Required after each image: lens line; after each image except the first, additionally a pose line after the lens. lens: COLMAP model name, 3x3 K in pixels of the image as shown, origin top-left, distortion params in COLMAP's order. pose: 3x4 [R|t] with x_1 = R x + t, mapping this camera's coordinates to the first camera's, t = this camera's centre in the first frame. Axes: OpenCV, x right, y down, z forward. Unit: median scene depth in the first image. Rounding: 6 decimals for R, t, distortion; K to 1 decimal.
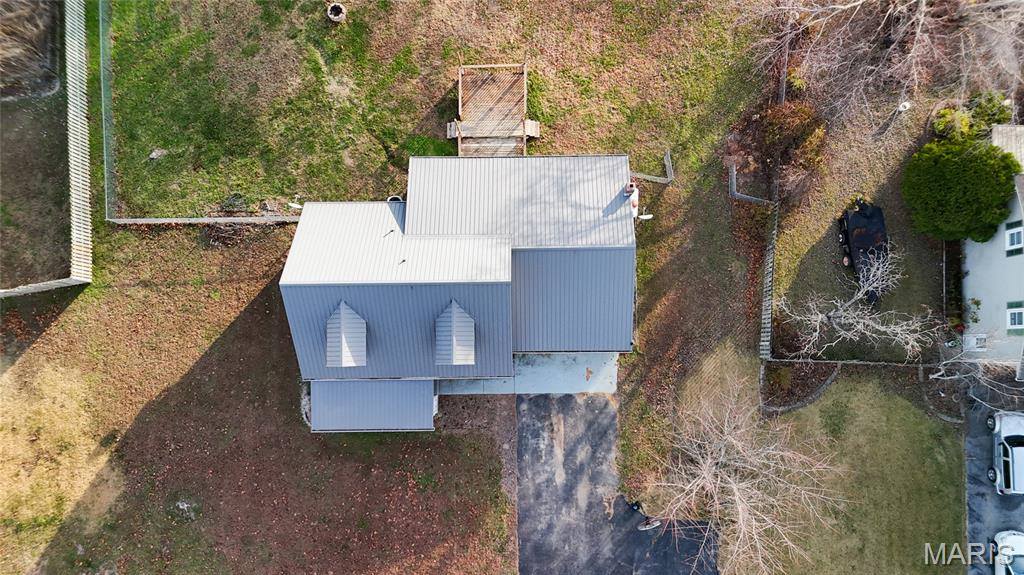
lens RADIAL K [[749.4, 0, 511.0], [0, 749.4, 292.4], [0, 0, 1]] dist [0.053670, -0.006920]
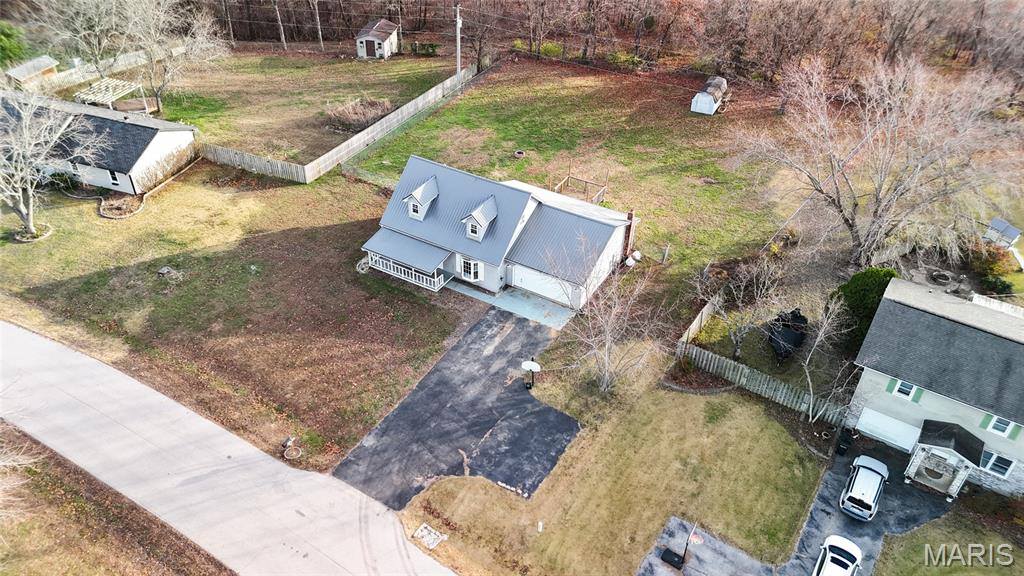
lens RADIAL K [[774.7, 0, 498.0], [0, 774.7, 274.9], [0, 0, 1]] dist [0.072245, -0.006985]
pose [[0.854205, 0.331178, -0.400818, 0.549774], [-0.519675, 0.568260, -0.637980, 0.978967], [0.016483, 0.753261, 0.657515, 0.053612]]
